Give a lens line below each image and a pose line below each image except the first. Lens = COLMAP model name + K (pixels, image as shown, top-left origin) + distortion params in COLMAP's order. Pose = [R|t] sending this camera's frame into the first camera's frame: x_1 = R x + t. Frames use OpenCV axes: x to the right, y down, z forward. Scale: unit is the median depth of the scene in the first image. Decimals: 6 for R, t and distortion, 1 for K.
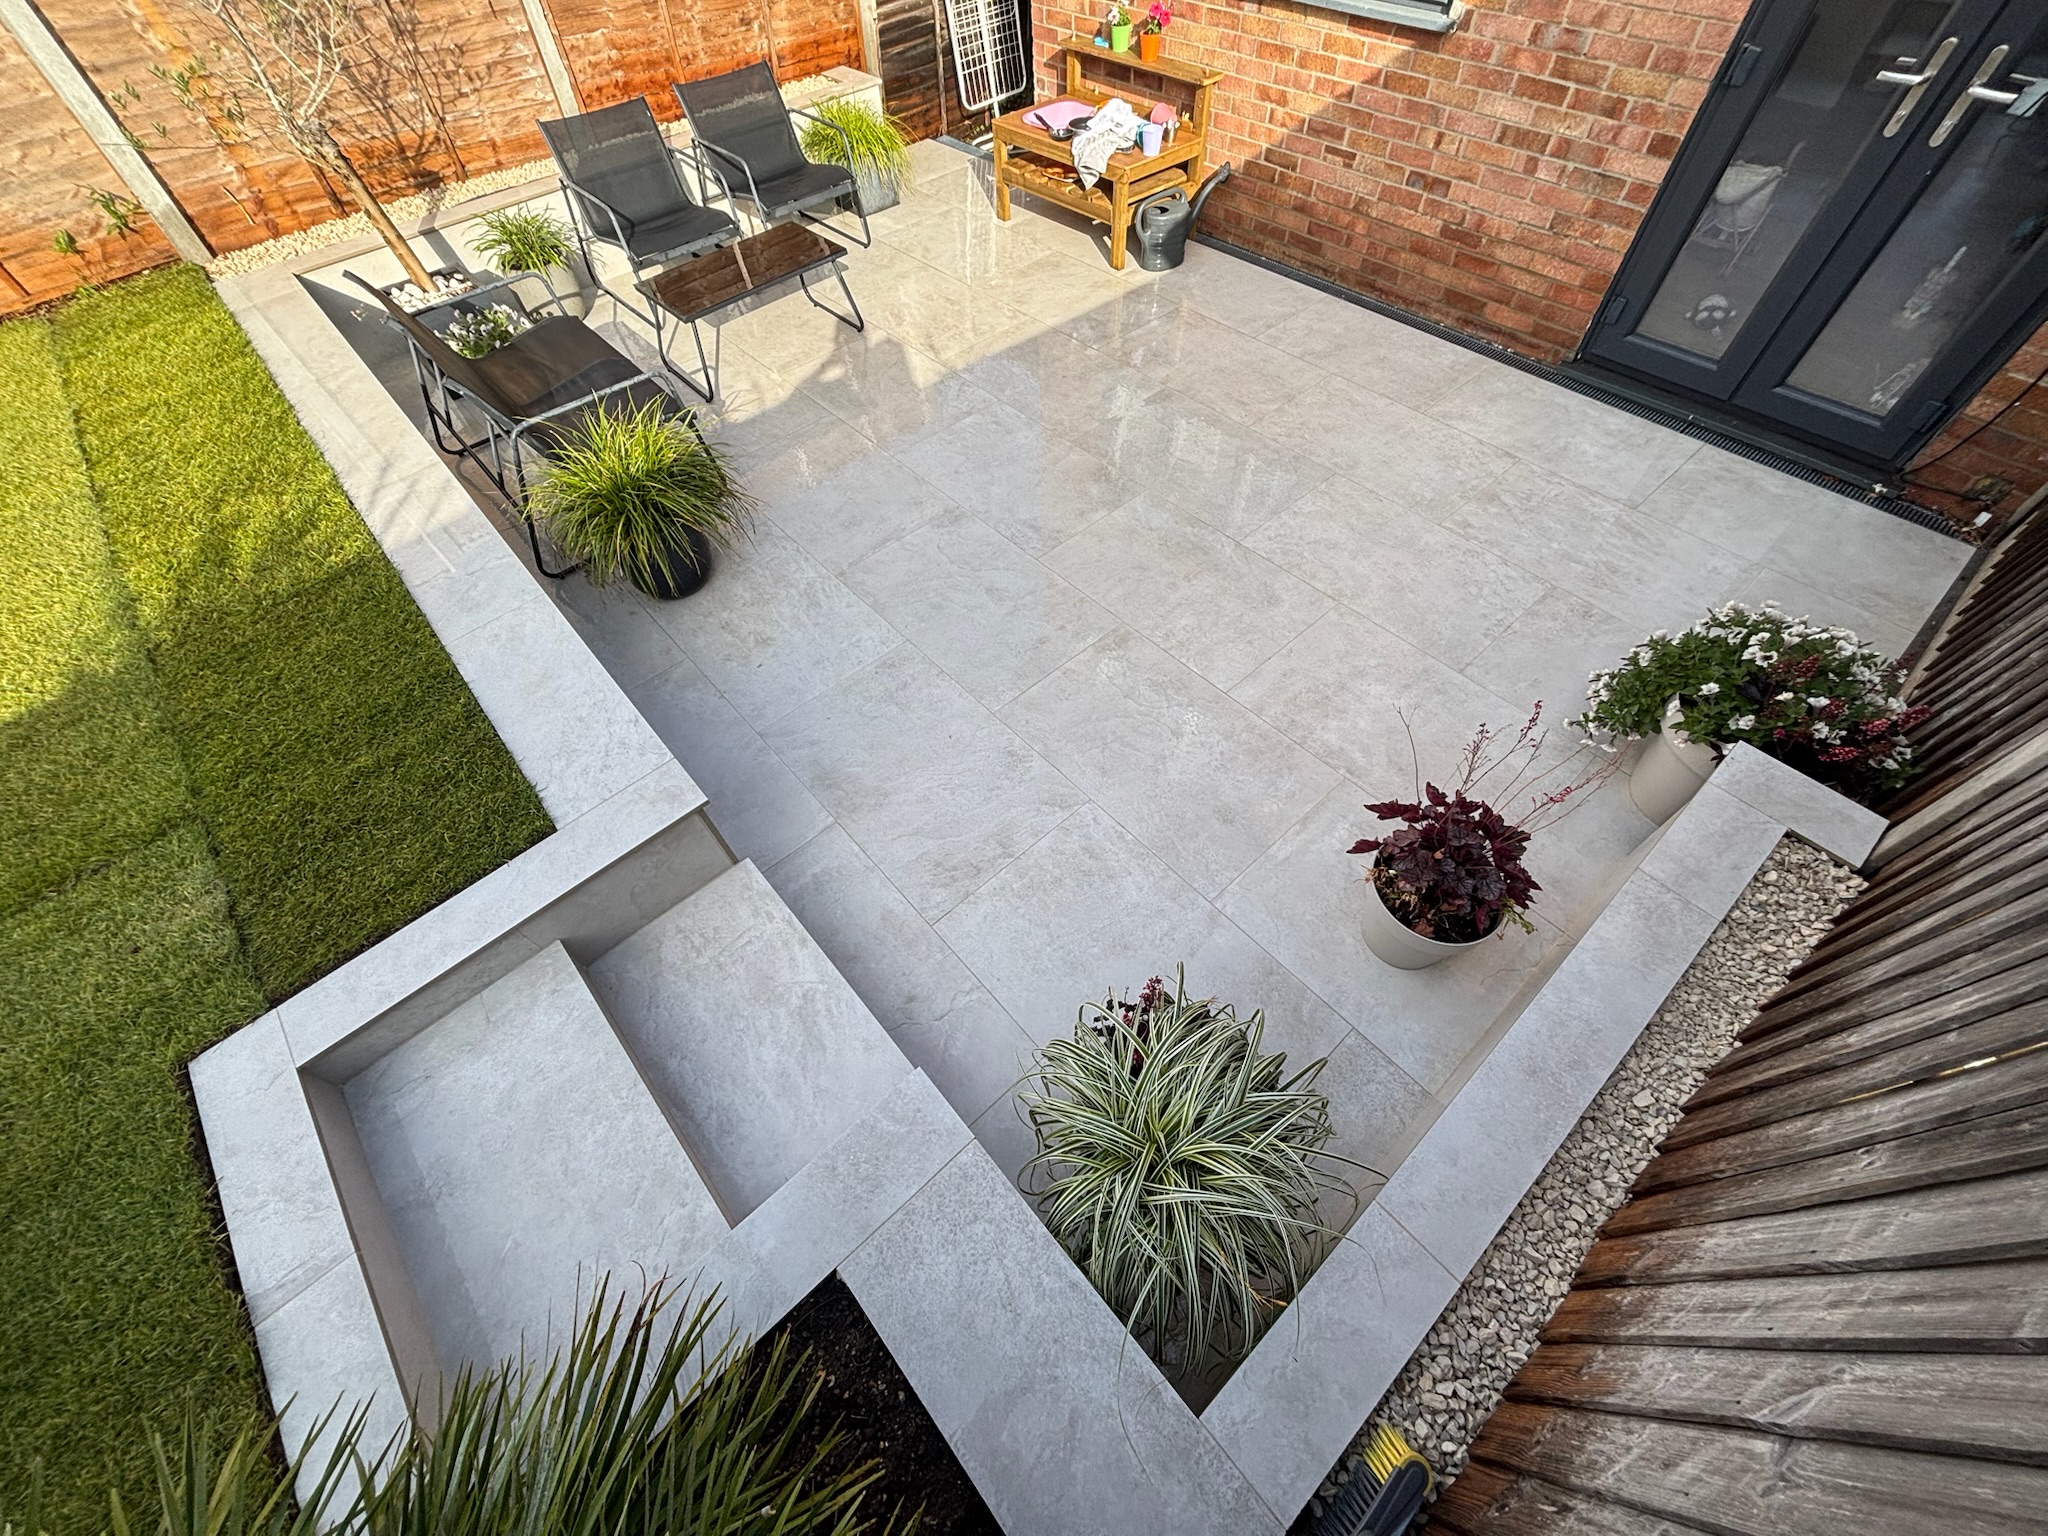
lens RADIAL K [[820.7, 0, 1024.0], [0, 820.7, 768.0], [0, 0, 1]] dist [-0.000172, 0.000242]
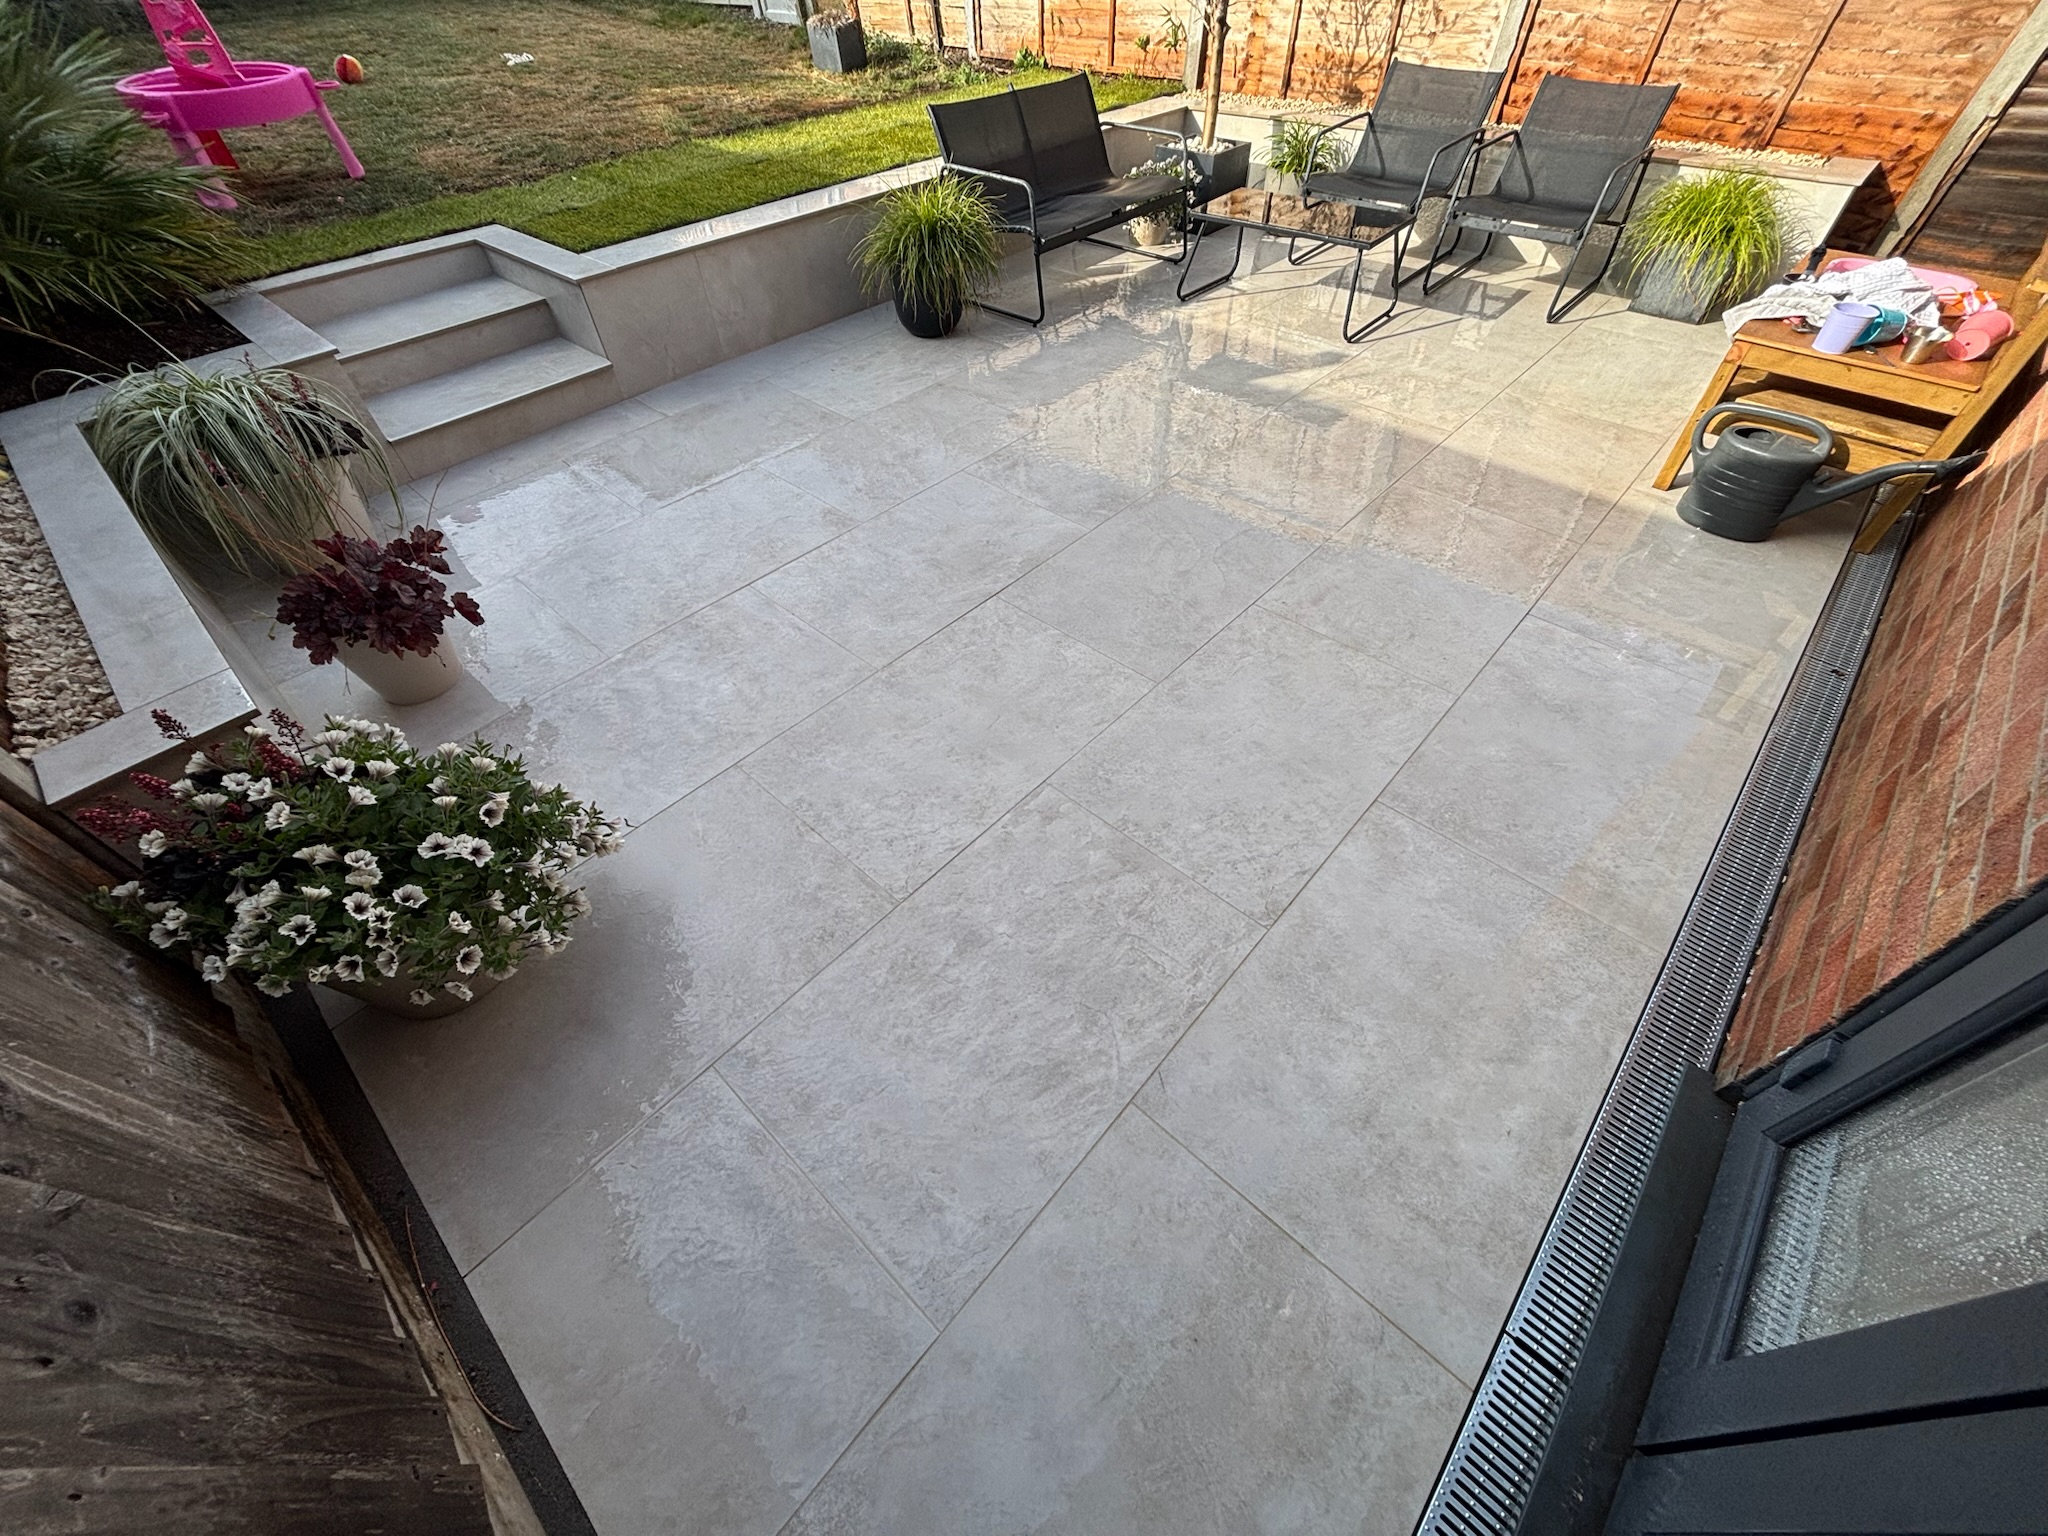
lens RADIAL K [[820.7, 0, 1024.0], [0, 820.7, 768.0], [0, 0, 1]] dist [-0.000172, 0.000242]
pose [[0.106224, 0.760358, -0.640759, 0.743787], [-0.797241, 0.450238, 0.402110, -0.447704], [0.594242, 0.468126, 0.654014, 0.483819]]
